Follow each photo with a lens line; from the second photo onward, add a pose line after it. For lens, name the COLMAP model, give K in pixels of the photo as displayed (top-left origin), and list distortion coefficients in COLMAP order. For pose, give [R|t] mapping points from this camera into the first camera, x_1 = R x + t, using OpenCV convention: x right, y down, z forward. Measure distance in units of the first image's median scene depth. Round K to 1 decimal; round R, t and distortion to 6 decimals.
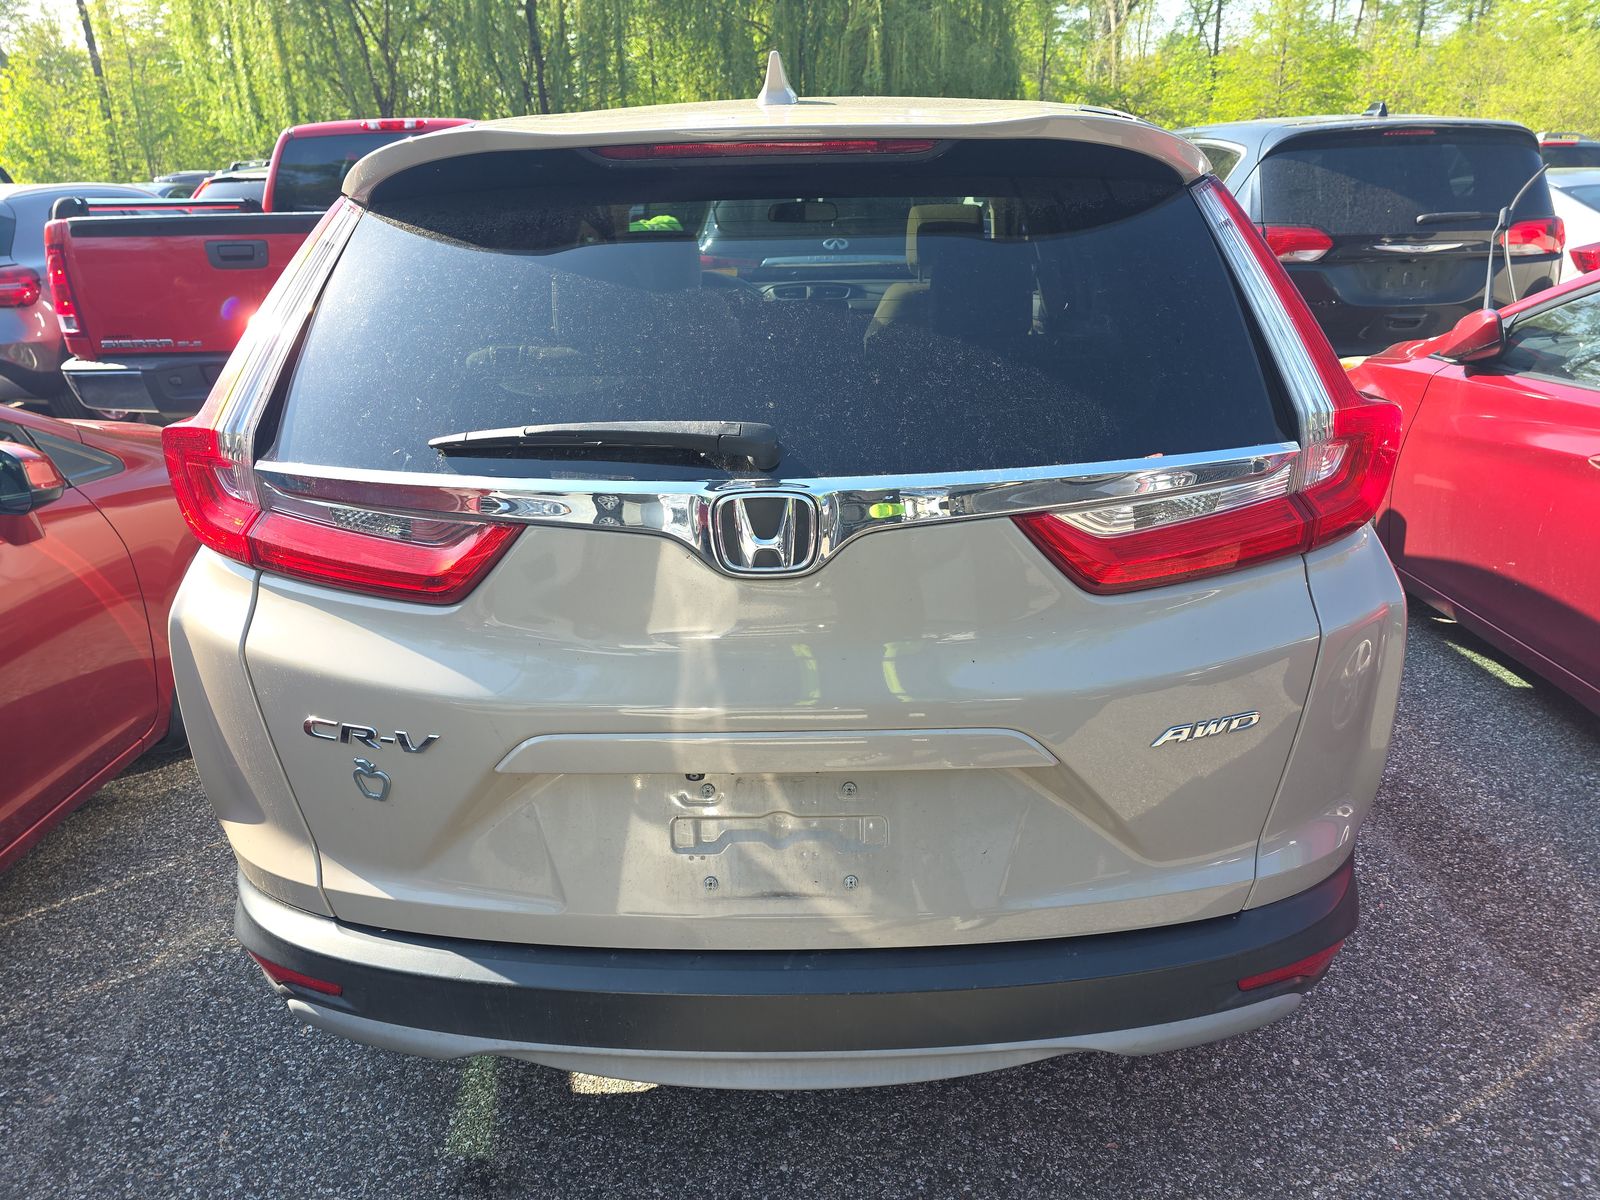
lens RADIAL K [[1059.5, 0, 800.0], [0, 1059.5, 600.0], [0, 0, 1]] dist [0.041867, -0.035208]
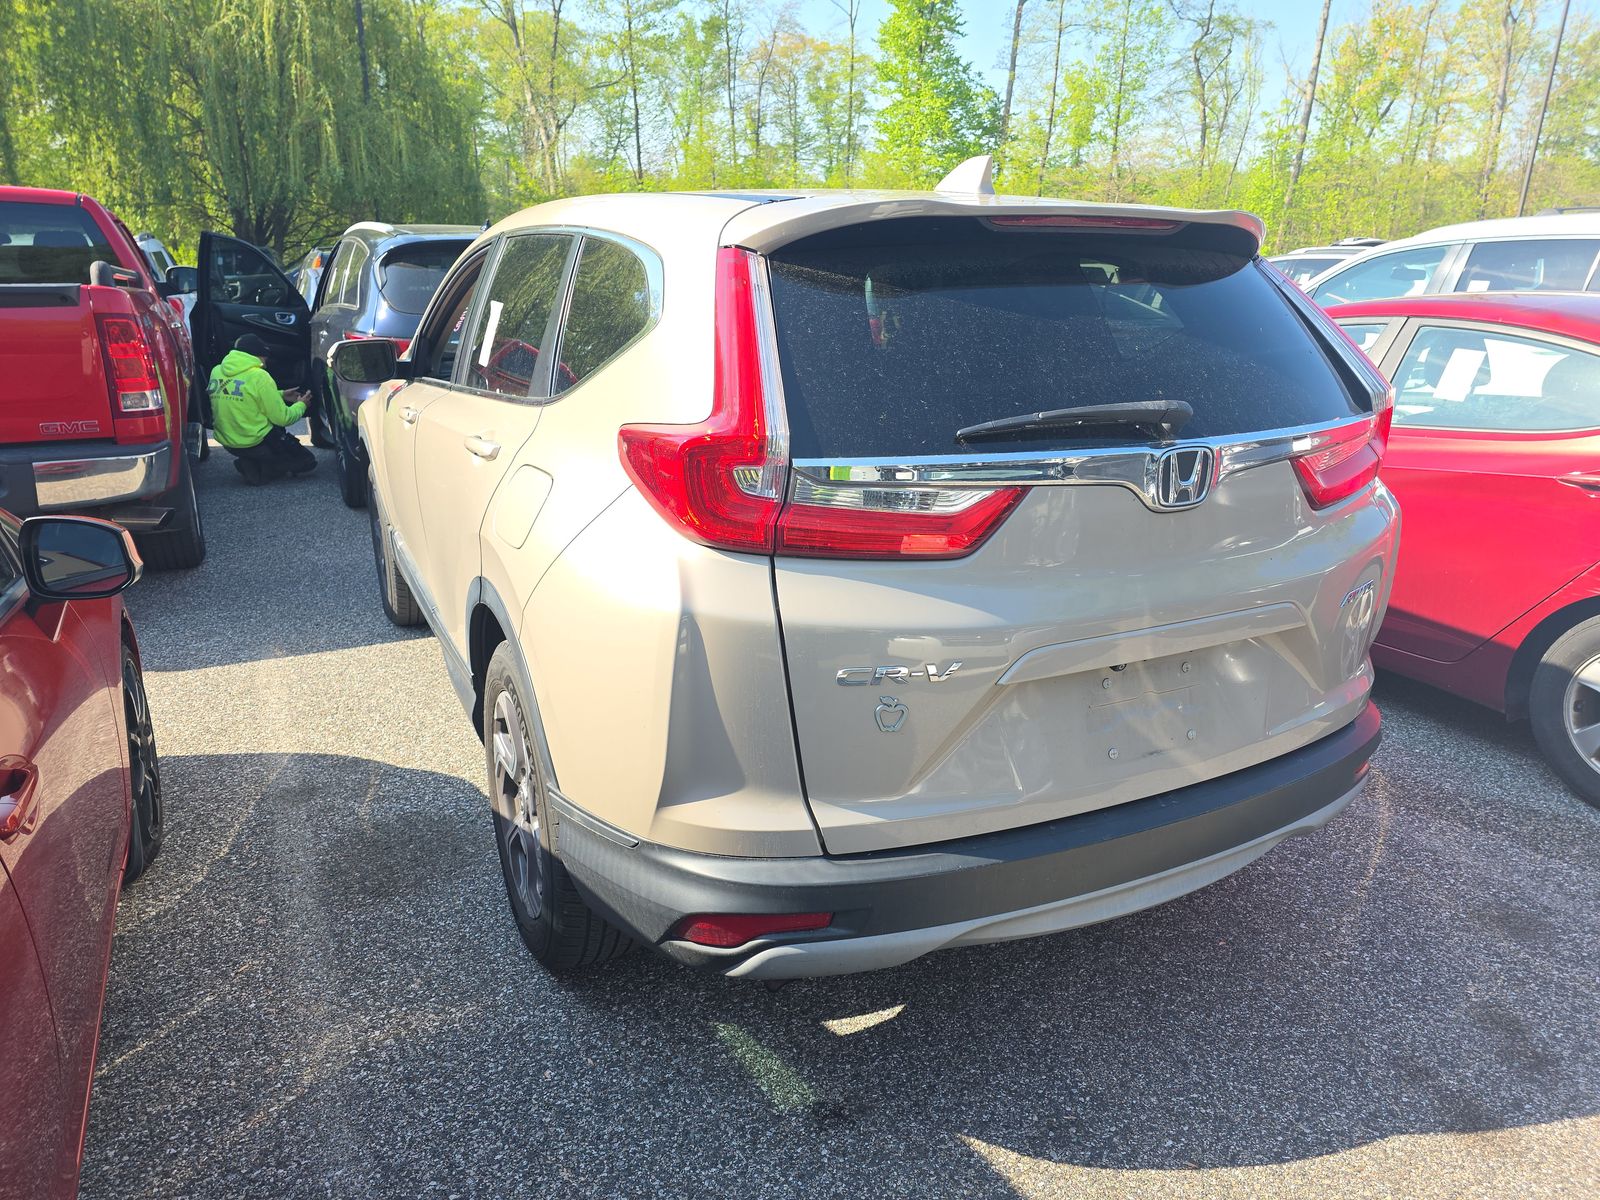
lens RADIAL K [[1059.5, 0, 800.0], [0, 1059.5, 600.0], [0, 0, 1]] dist [0.041867, -0.035208]
pose [[0.885362, -0.111297, 0.451384, -0.760529], [0.149823, 0.987427, -0.050400, 0.063196], [-0.440100, 0.112250, 0.890905, -0.032825]]
